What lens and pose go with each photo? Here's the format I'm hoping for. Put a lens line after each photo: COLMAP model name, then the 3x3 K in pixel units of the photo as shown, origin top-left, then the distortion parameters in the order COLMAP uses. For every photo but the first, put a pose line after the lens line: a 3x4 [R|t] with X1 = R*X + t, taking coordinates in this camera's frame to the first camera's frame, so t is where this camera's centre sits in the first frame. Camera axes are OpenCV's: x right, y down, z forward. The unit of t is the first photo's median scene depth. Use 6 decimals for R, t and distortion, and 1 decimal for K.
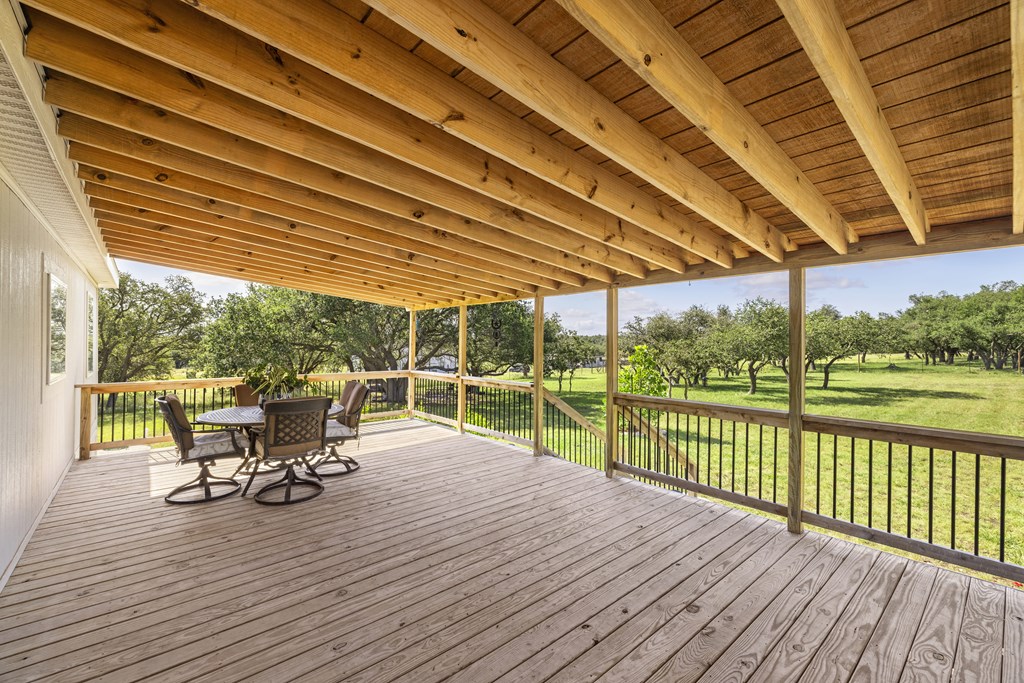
lens RADIAL K [[447.5, 0, 509.5], [0, 447.5, 341.4], [0, 0, 1]] dist [0.009124, 0.000286]
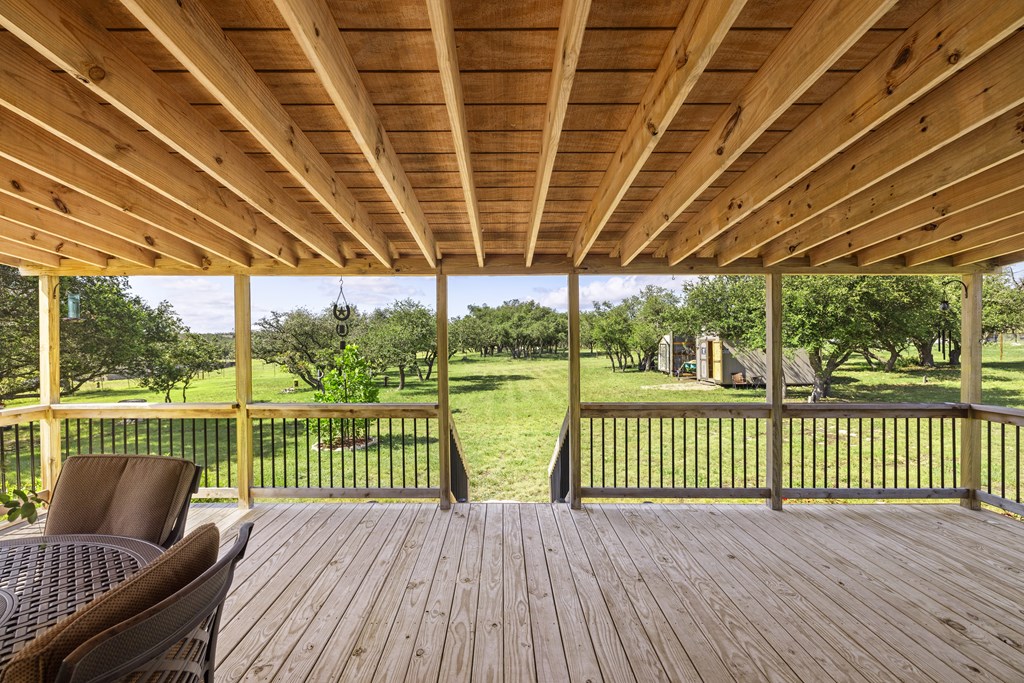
lens RADIAL K [[447.5, 0, 511.8], [0, 447.5, 345.2], [0, 0, 1]] dist [0.009124, 0.000286]
pose [[0.634395, -0.011990, 0.772916, -0.180295], [0.003042, 0.999911, 0.013014, -0.000384], [-0.773003, -0.005904, 0.634374, 0.224726]]
